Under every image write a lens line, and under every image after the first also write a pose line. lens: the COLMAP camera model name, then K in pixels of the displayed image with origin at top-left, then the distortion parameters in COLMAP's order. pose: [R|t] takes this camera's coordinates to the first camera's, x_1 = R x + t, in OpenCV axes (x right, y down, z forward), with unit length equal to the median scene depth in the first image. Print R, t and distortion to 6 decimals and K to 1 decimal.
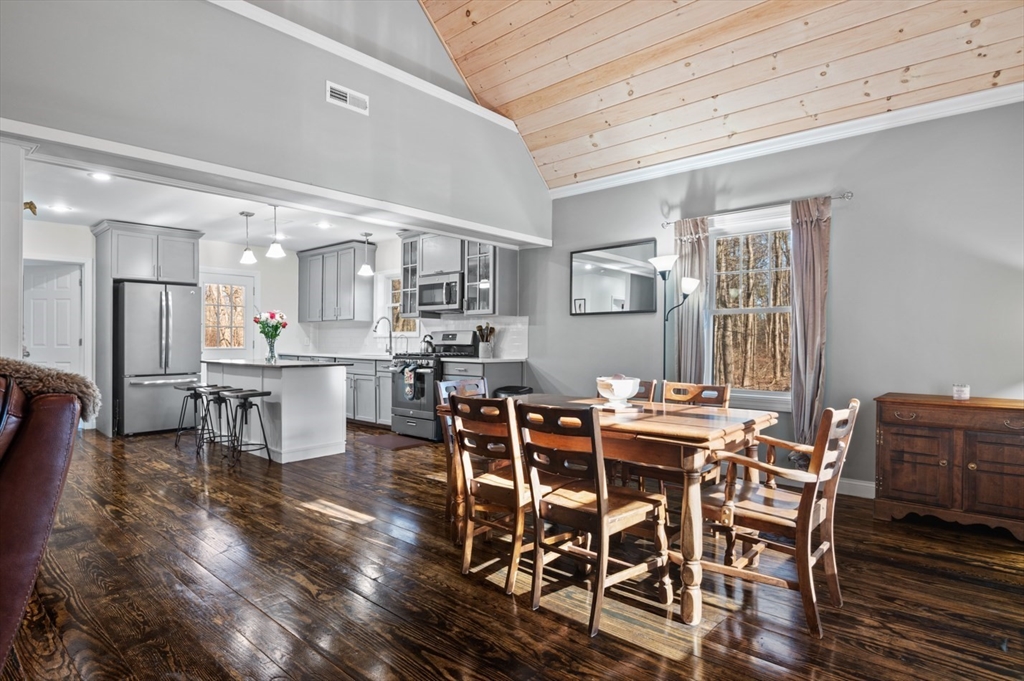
lens RADIAL K [[548.0, 0, 512.0], [0, 548.0, 340.5], [0, 0, 1]] dist [-0.001502, -0.001280]
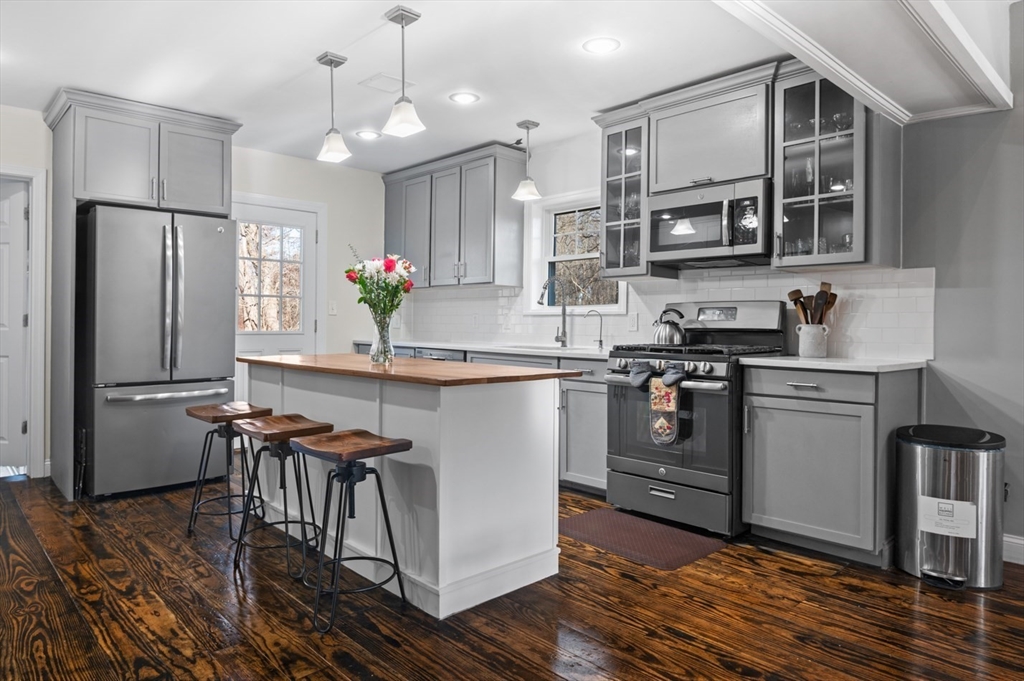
lens RADIAL K [[636.5, 0, 513.6], [0, 636.5, 319.9], [0, 0, 1]] dist [0.000769, 0.000694]
pose [[0.996947, 0.004446, -0.077953, -0.282188], [-0.004869, 0.999974, -0.005237, 0.003625], [0.077927, 0.005601, 0.996943, 0.456235]]
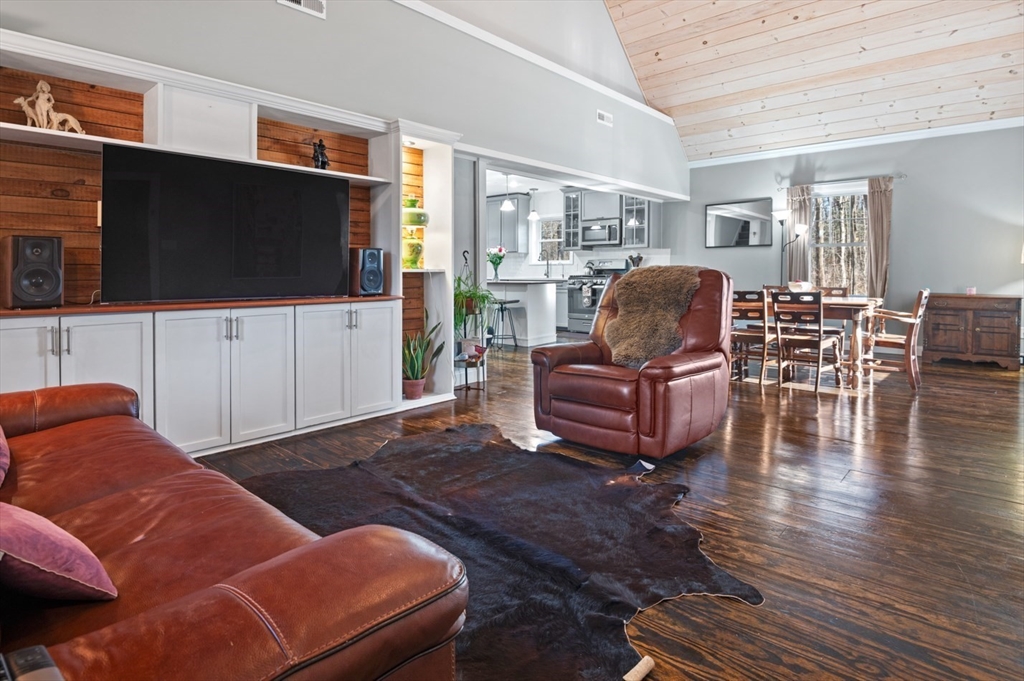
lens RADIAL K [[544.8, 0, 520.3], [0, 544.8, 280.5], [0, 0, 1]] dist [-0.001982, -0.000286]
pose [[0.999759, -0.008957, 0.020067, -0.402231], [0.008549, 0.999757, 0.020321, 0.007207], [-0.020244, -0.020144, 0.999592, -0.436947]]
